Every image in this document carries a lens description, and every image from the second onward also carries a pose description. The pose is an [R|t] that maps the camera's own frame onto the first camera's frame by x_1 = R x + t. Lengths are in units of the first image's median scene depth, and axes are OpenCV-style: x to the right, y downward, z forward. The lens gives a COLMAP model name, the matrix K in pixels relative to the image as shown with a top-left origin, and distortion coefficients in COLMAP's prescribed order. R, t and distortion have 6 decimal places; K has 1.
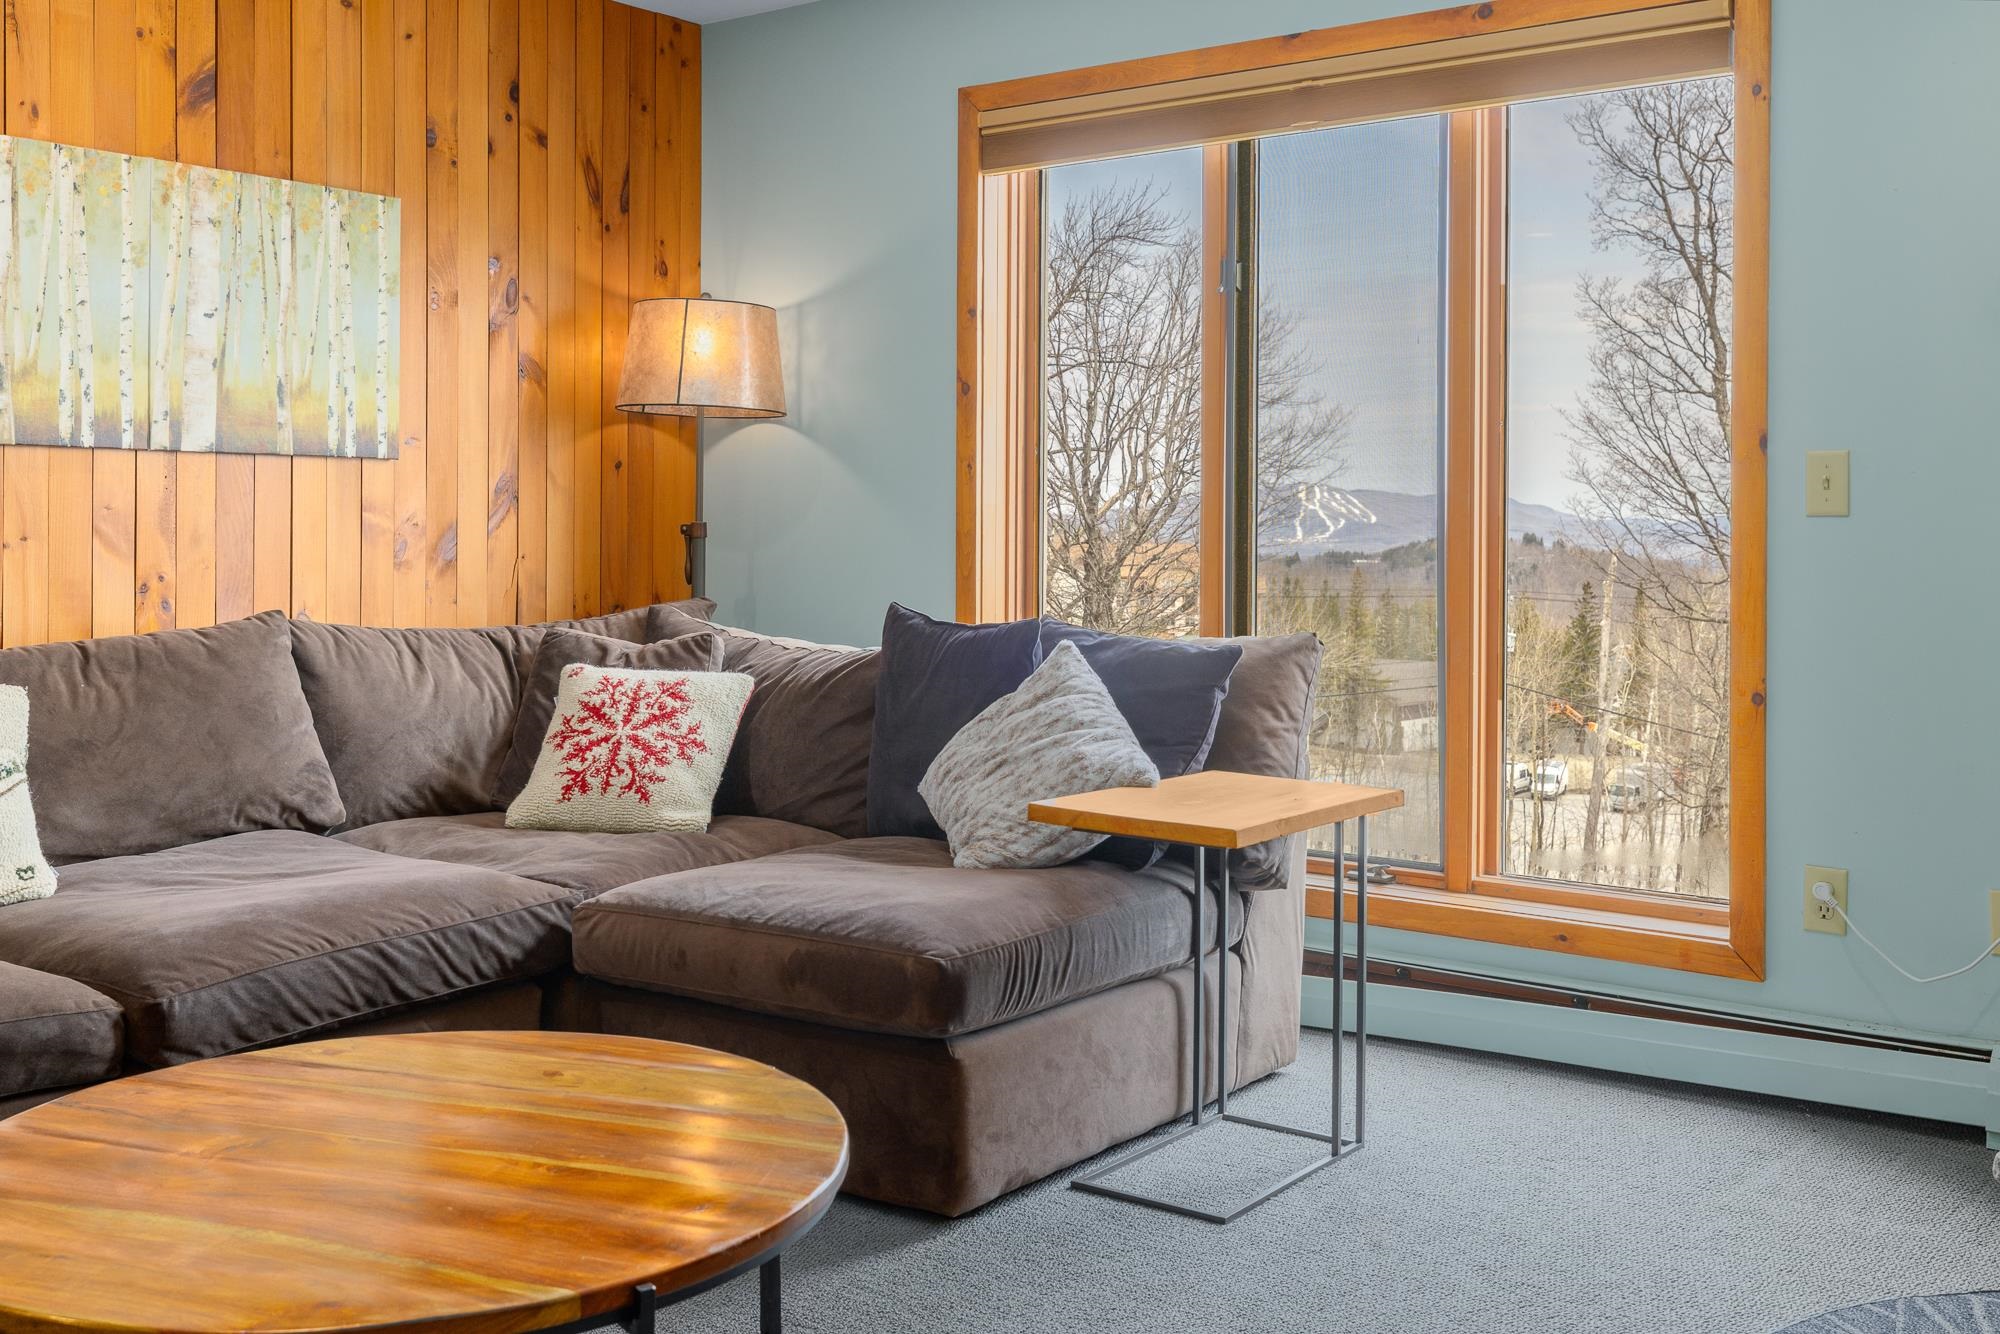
lens RADIAL K [[1965.1, 0, 998.5], [0, 1965.1, 527.6], [0, 0, 1]] dist [0.004486, 0.002397]
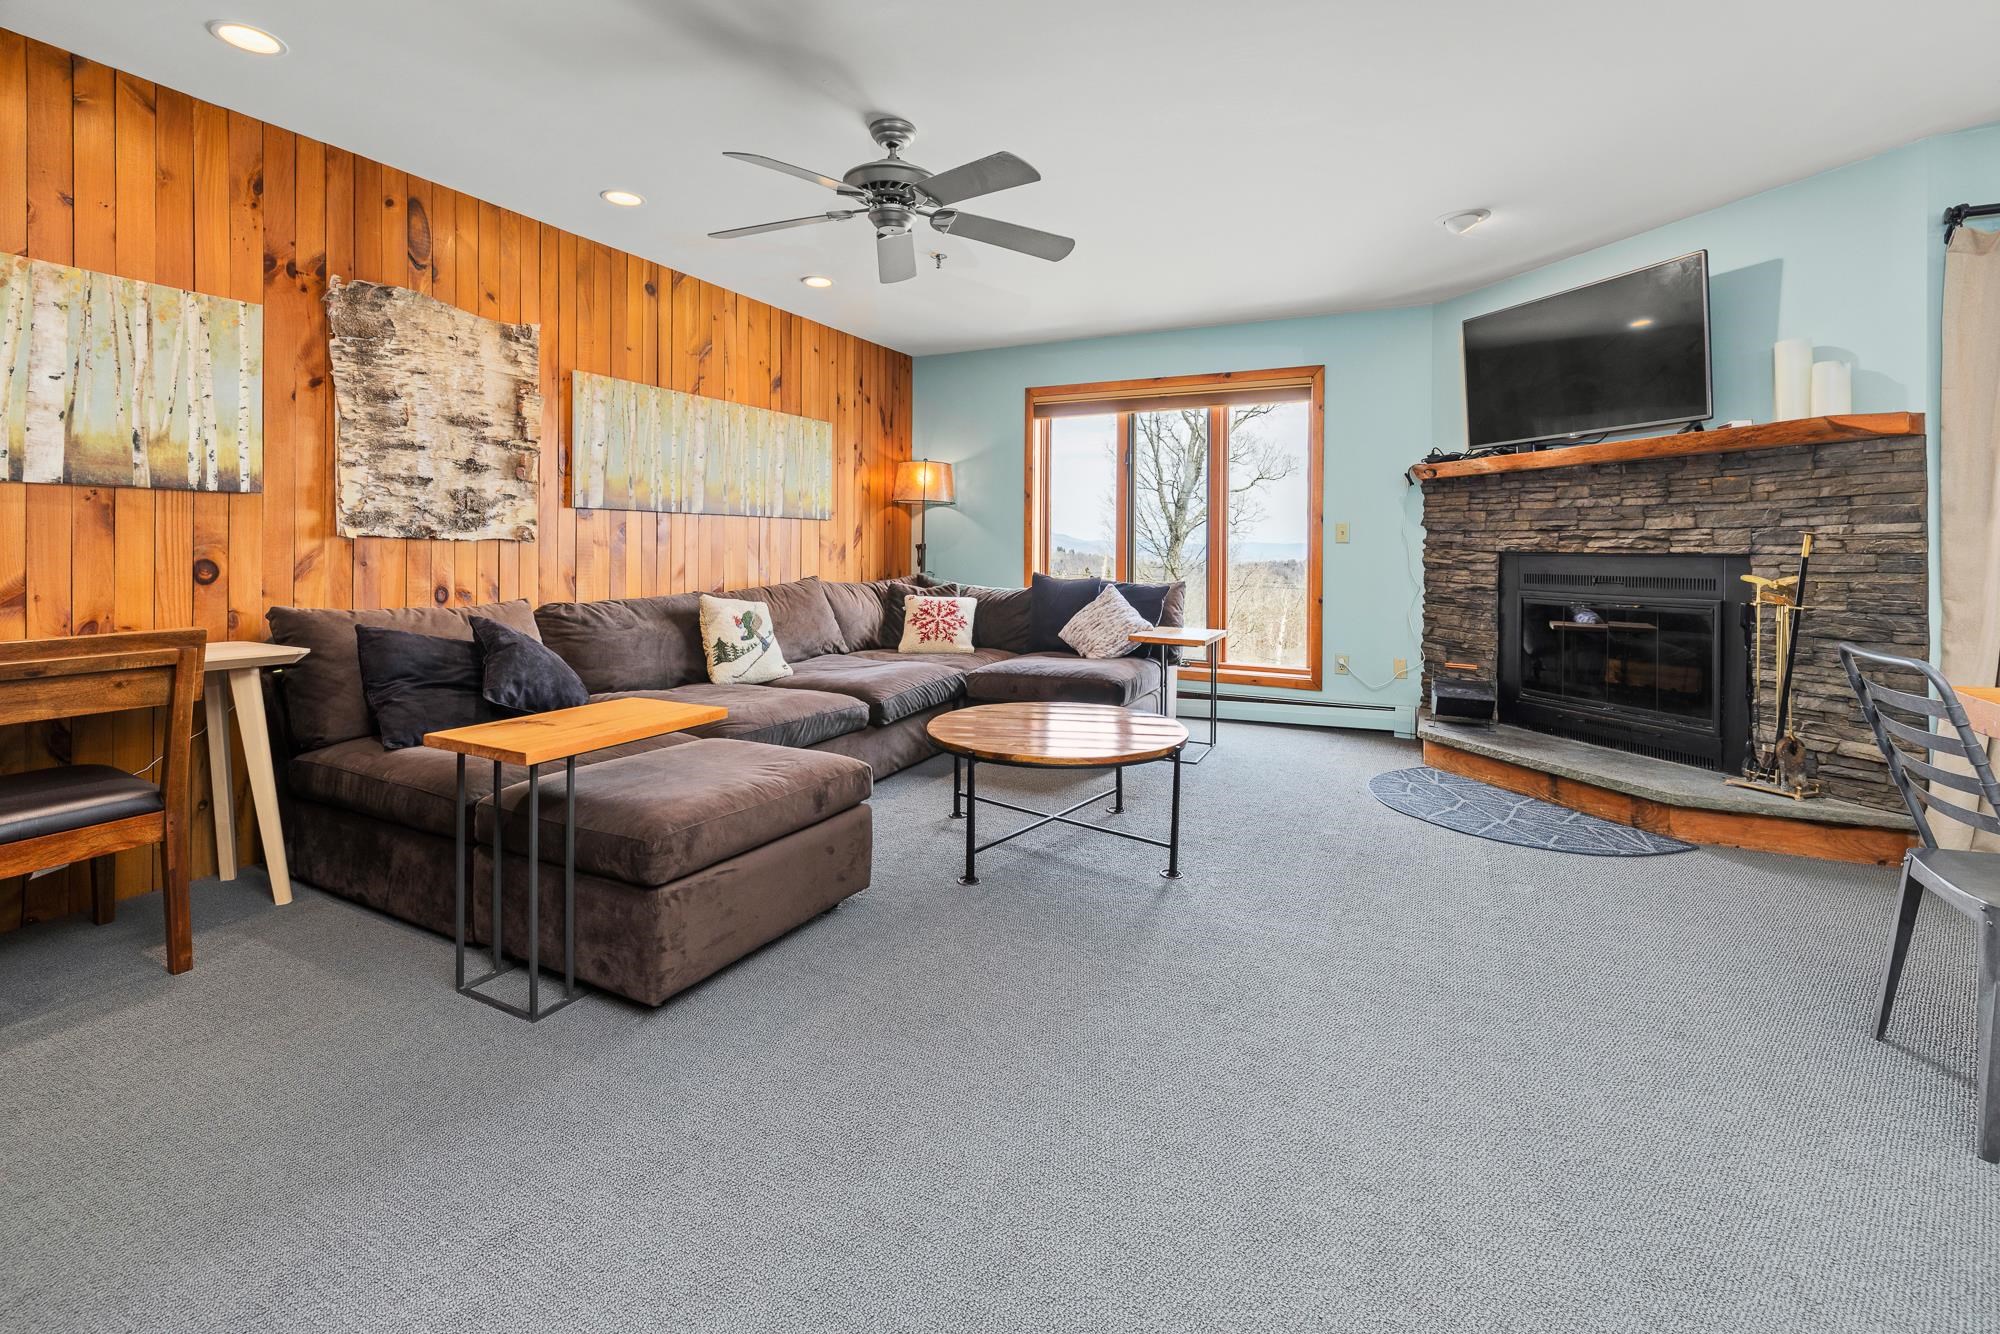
lens RADIAL K [[876.3, 0, 994.9], [0, 876.3, 547.1], [0, 0, 1]] dist [-0.000166, 0.000299]
pose [[0.981312, 0.002020, 0.192415, -0.344472], [-0.002625, 0.999992, 0.002892, -0.002096], [-0.192407, -0.003343, 0.981309, -0.240126]]
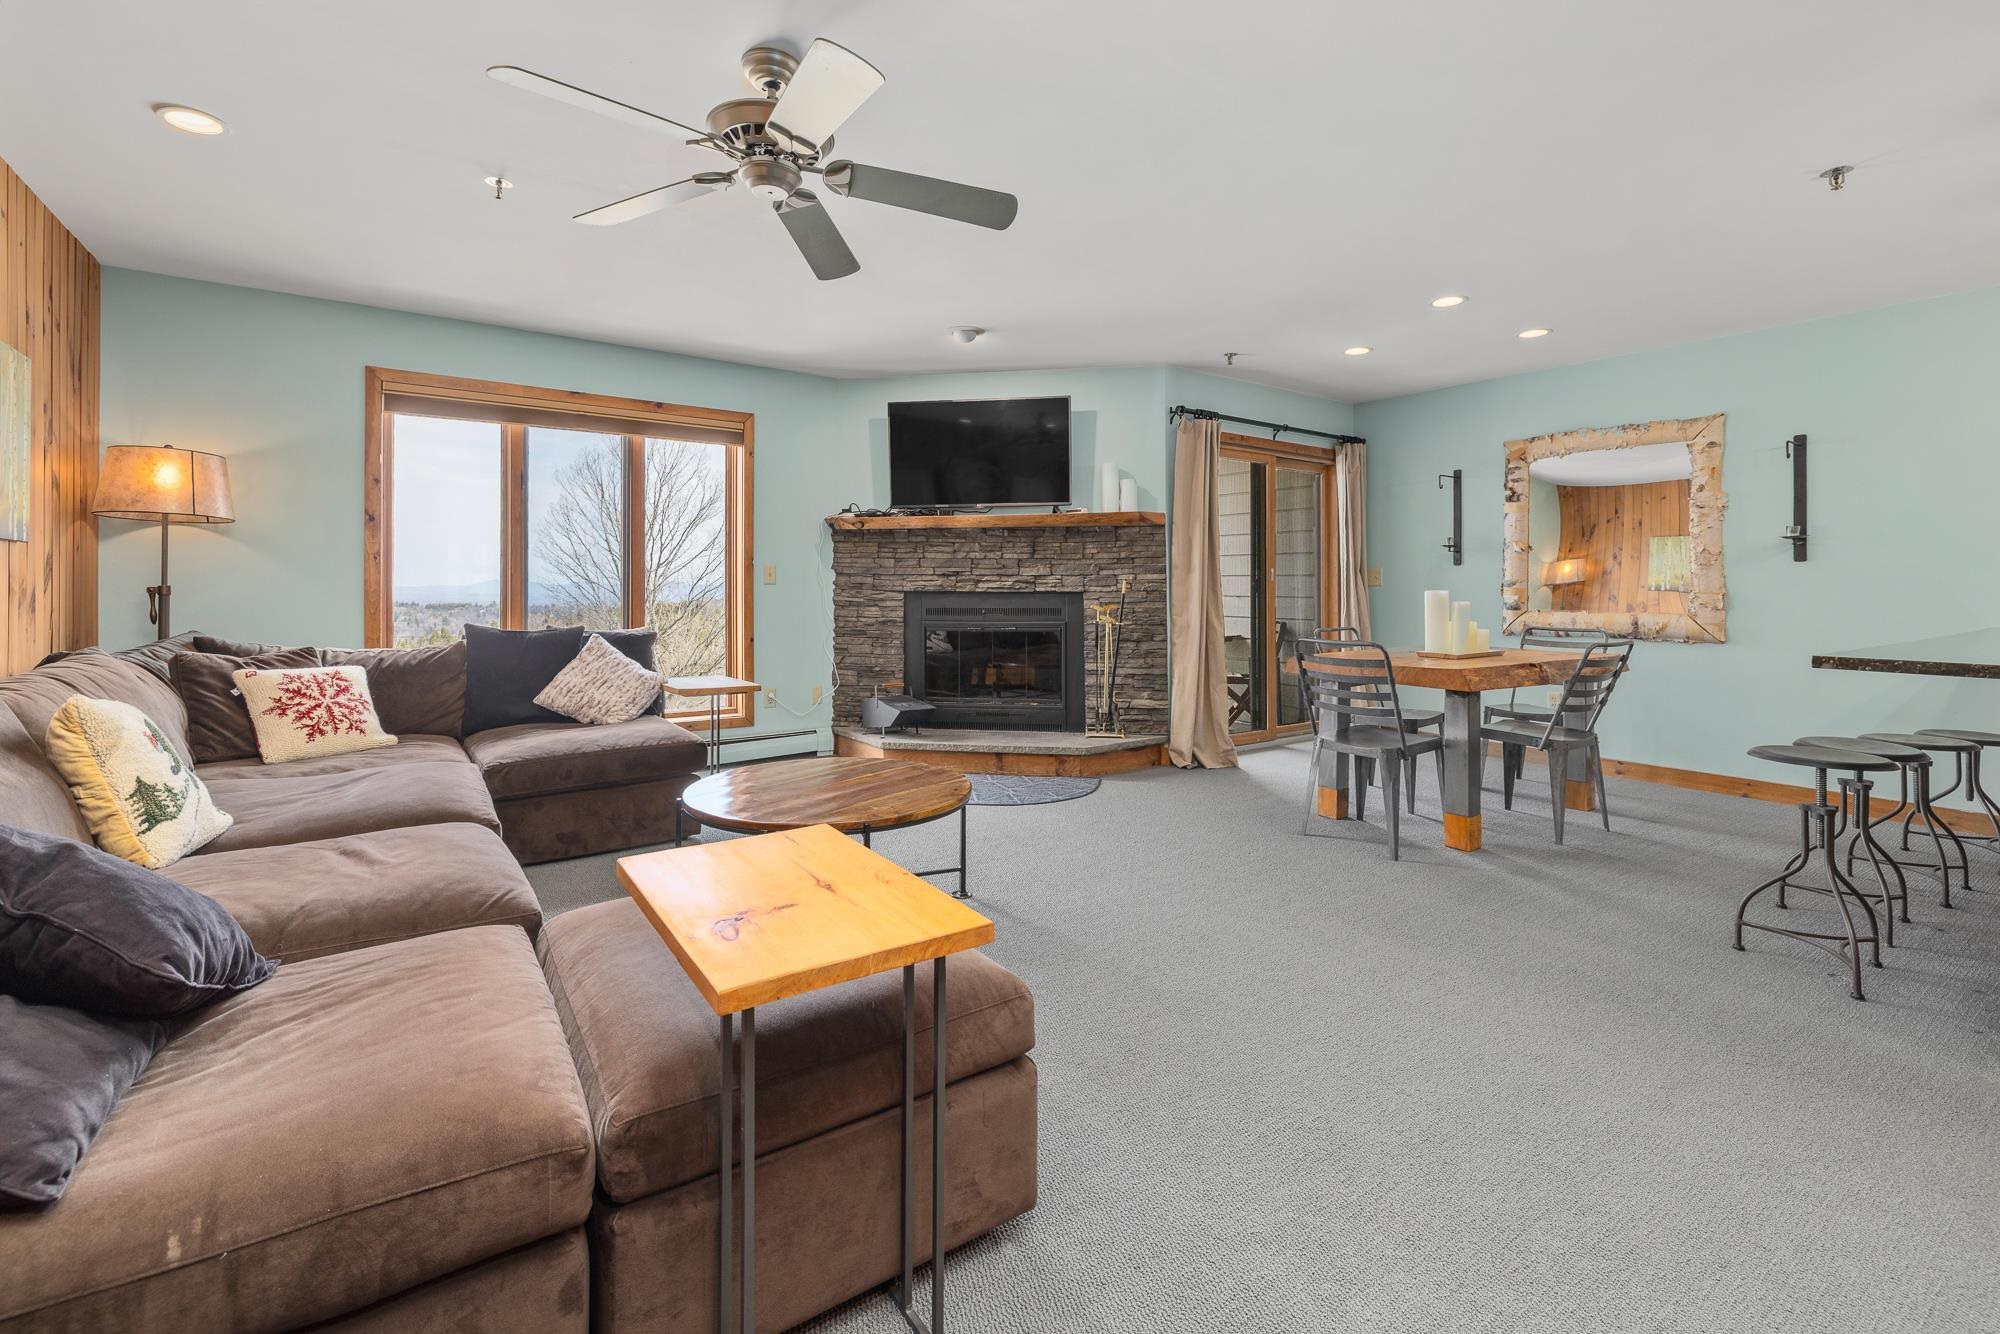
lens RADIAL K [[870.5, 0, 1002.1], [0, 870.5, 583.1], [0, 0, 1]] dist [0.001050, 0.000043]
pose [[0.293840, 0.001249, 0.955854, -0.765149], [-0.002379, 0.999997, -0.000576, -0.007048], [-0.955852, -0.002104, 0.293842, 0.152534]]
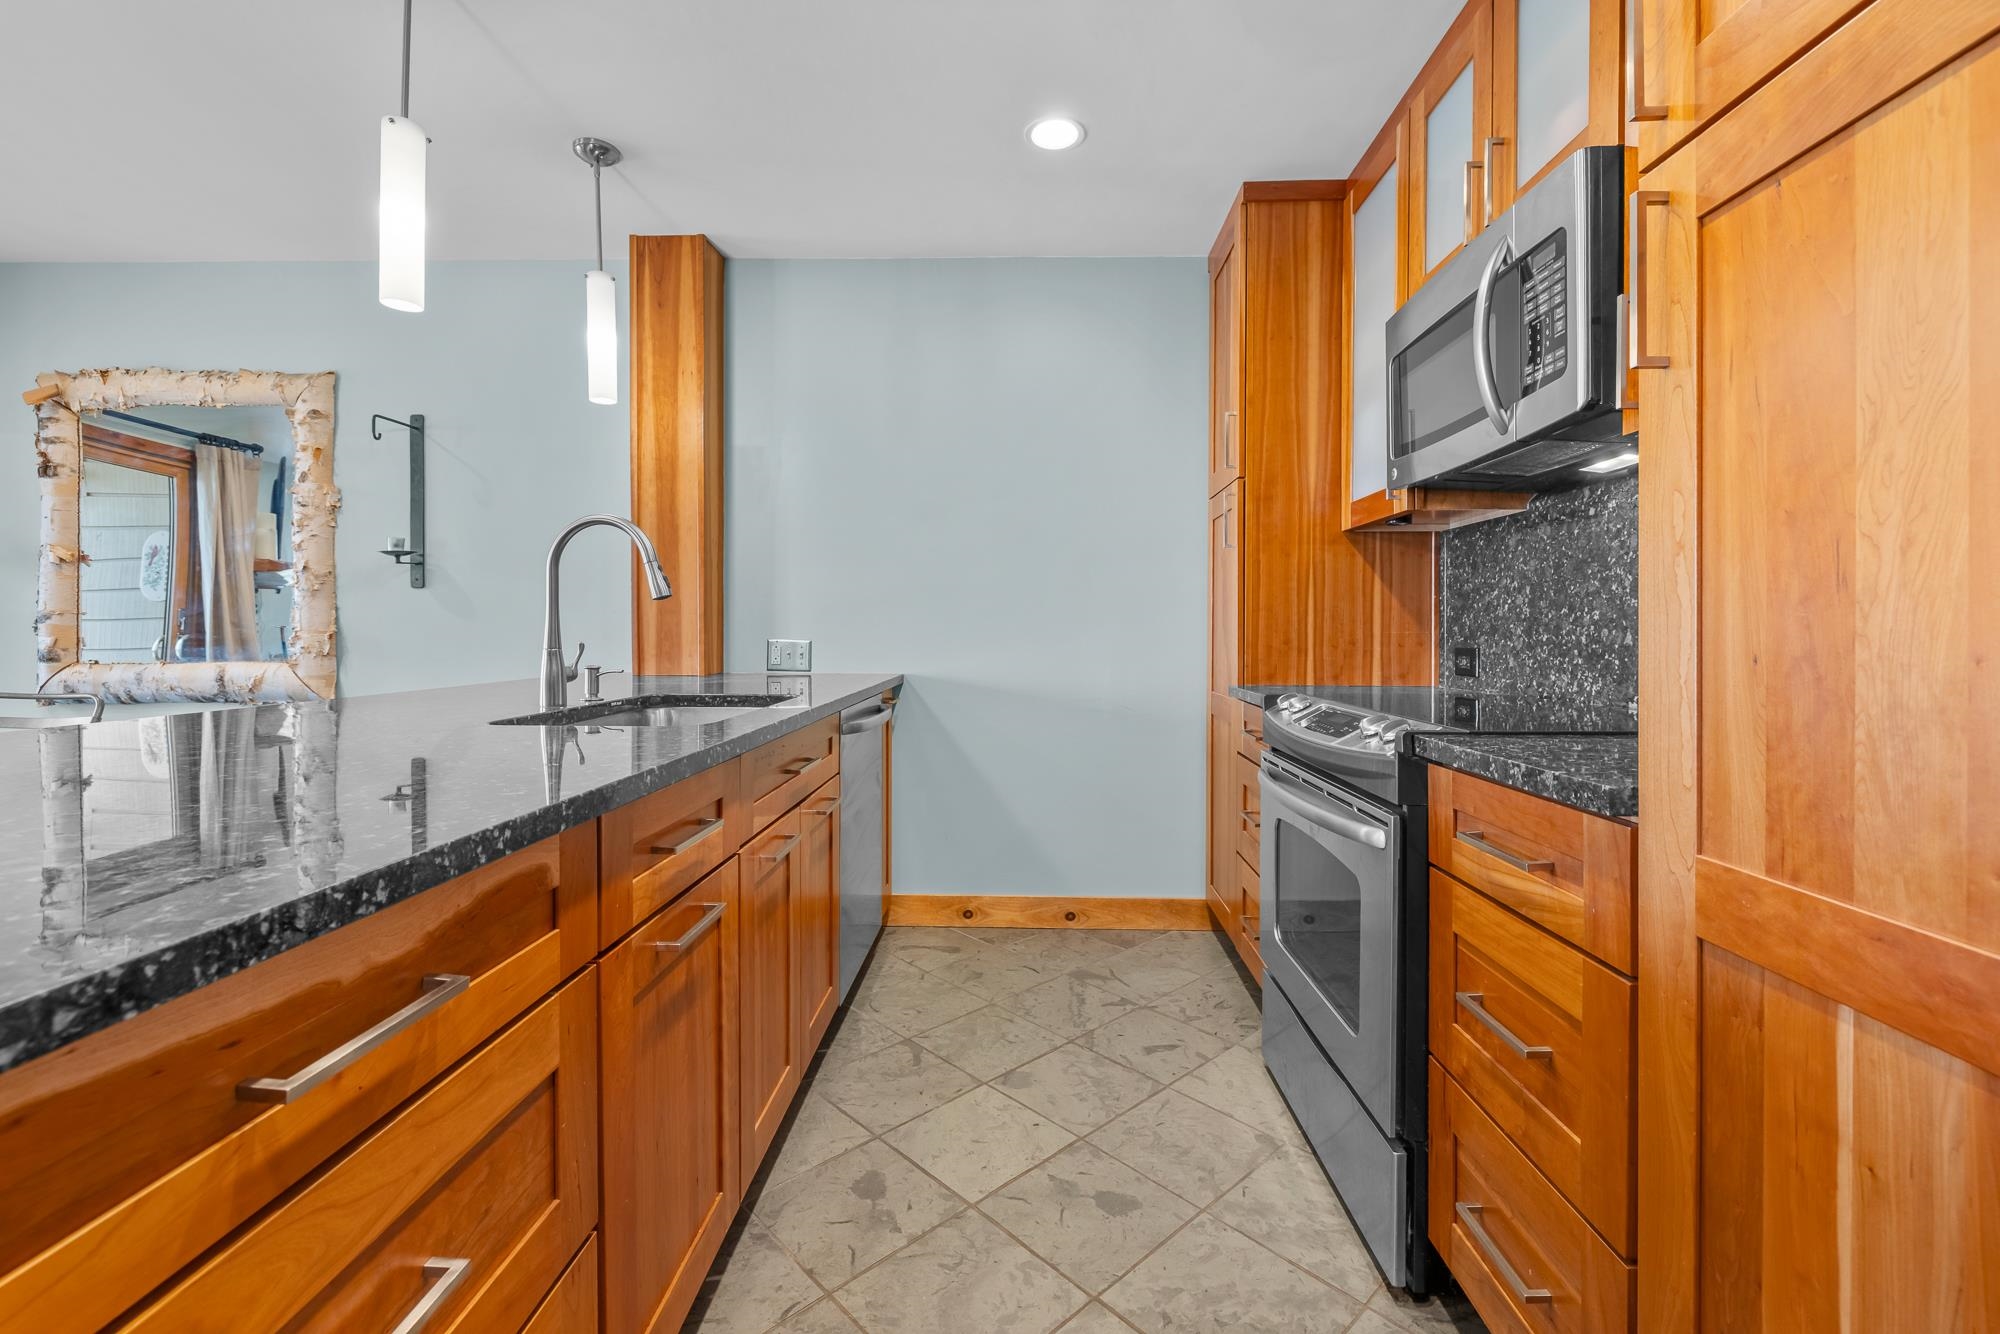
lens RADIAL K [[846.4, 0, 1003.4], [0, 846.4, 637.2], [0, 0, 1]] dist [-0.000888, -0.000615]
pose [[-0.596695, -0.014583, 0.802335, -0.392287], [-0.004357, 0.999879, 0.014933, -0.005740], [-0.802456, 0.005415, -0.596687, -0.421975]]
